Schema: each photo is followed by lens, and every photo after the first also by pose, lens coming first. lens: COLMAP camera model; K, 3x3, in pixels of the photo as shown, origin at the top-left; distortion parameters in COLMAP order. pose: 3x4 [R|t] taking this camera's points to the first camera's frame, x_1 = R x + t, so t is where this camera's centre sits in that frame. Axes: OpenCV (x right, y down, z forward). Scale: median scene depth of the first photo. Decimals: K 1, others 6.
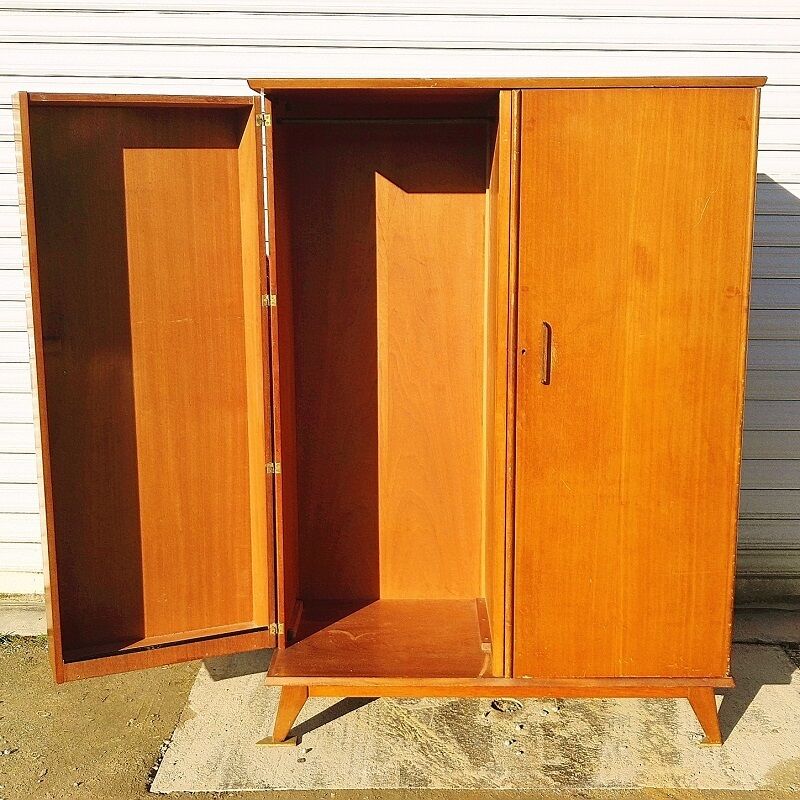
lens RADIAL K [[1103.7, 0, 443.2], [0, 1103.7, 404.1], [0, 0, 1]] dist [-0.007492, 0.000000]
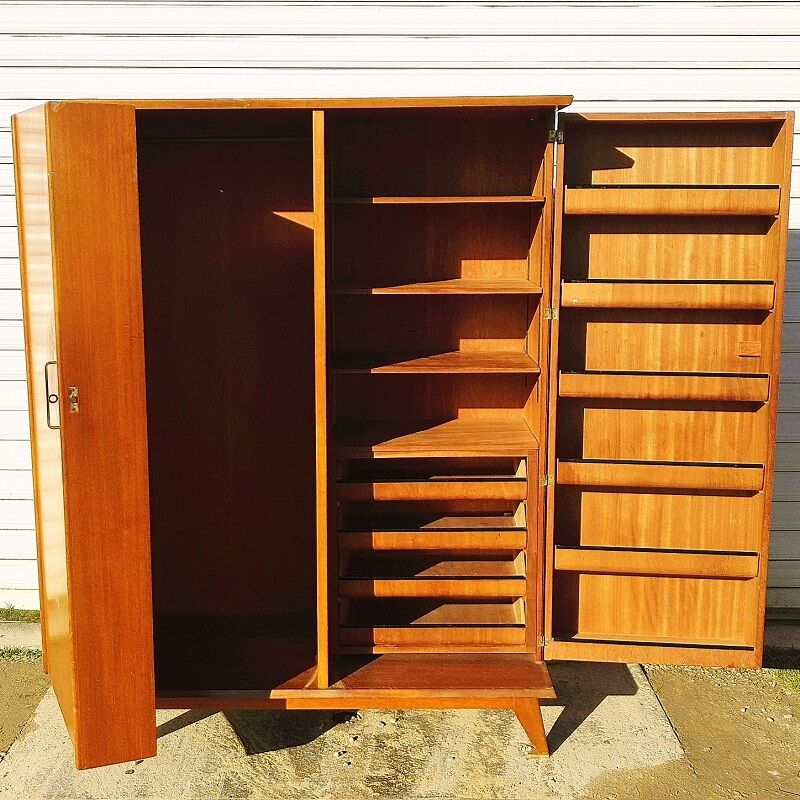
lens RADIAL K [[1103.7, 0, 399.1], [0, 1103.7, 400.7], [0, 0, 1]] dist [-0.007492, 0.000000]
pose [[0.999936, -0.005713, -0.009758, 0.129553], [0.005572, 0.999879, -0.014490, -0.001088], [0.009840, 0.014435, 0.999847, -0.012372]]
